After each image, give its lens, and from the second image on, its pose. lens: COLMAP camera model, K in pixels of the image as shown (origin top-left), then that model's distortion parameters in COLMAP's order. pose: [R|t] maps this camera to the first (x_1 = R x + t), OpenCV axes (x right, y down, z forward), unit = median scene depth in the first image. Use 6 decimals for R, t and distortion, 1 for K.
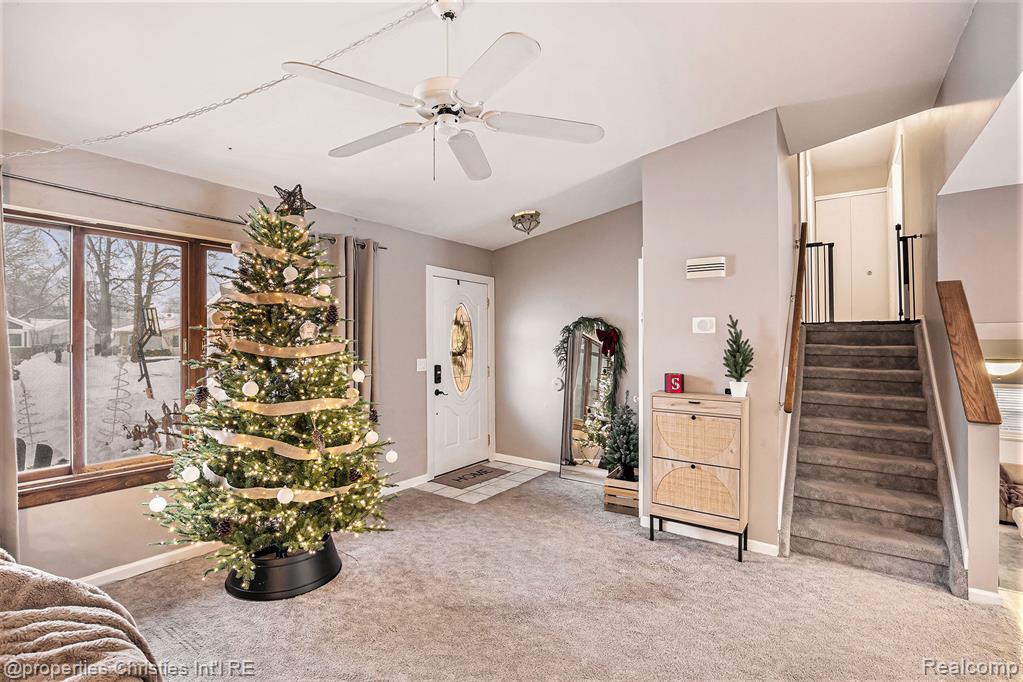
lens RADIAL K [[474.7, 0, 507.3], [0, 474.7, 345.9], [0, 0, 1]] dist [-0.019085, 0.000812]
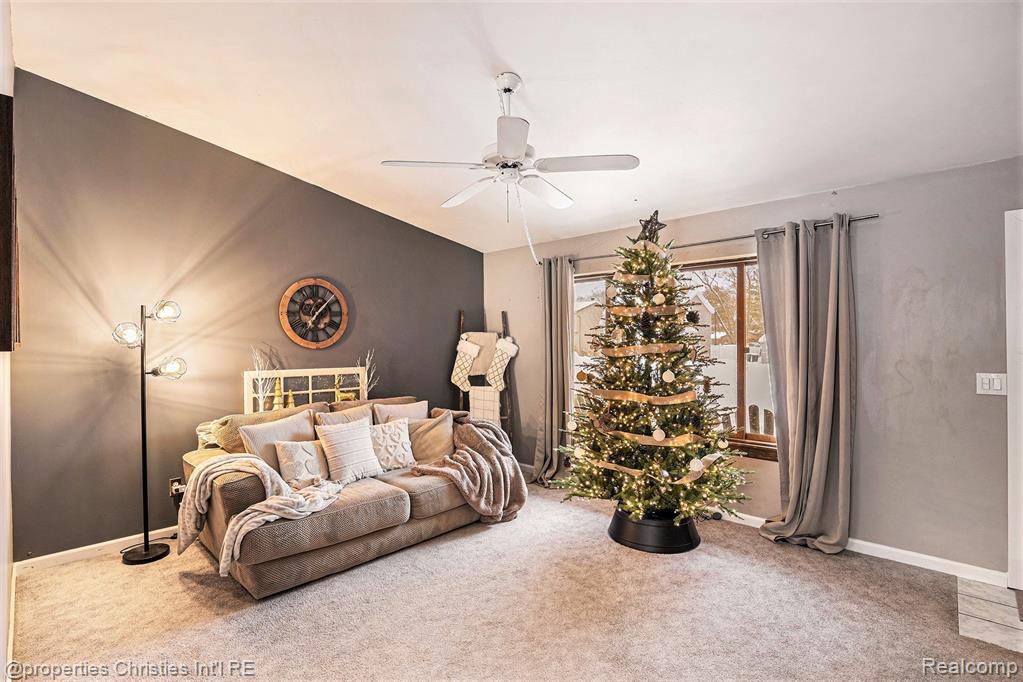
lens RADIAL K [[474.7, 0, 507.3], [0, 474.7, 345.9], [0, 0, 1]] dist [-0.019085, 0.000812]
pose [[-0.149826, -0.007557, -0.988683, 0.573058], [-0.007618, 0.999950, -0.006489, 0.004515], [0.988683, 0.006560, -0.149876, 0.587434]]
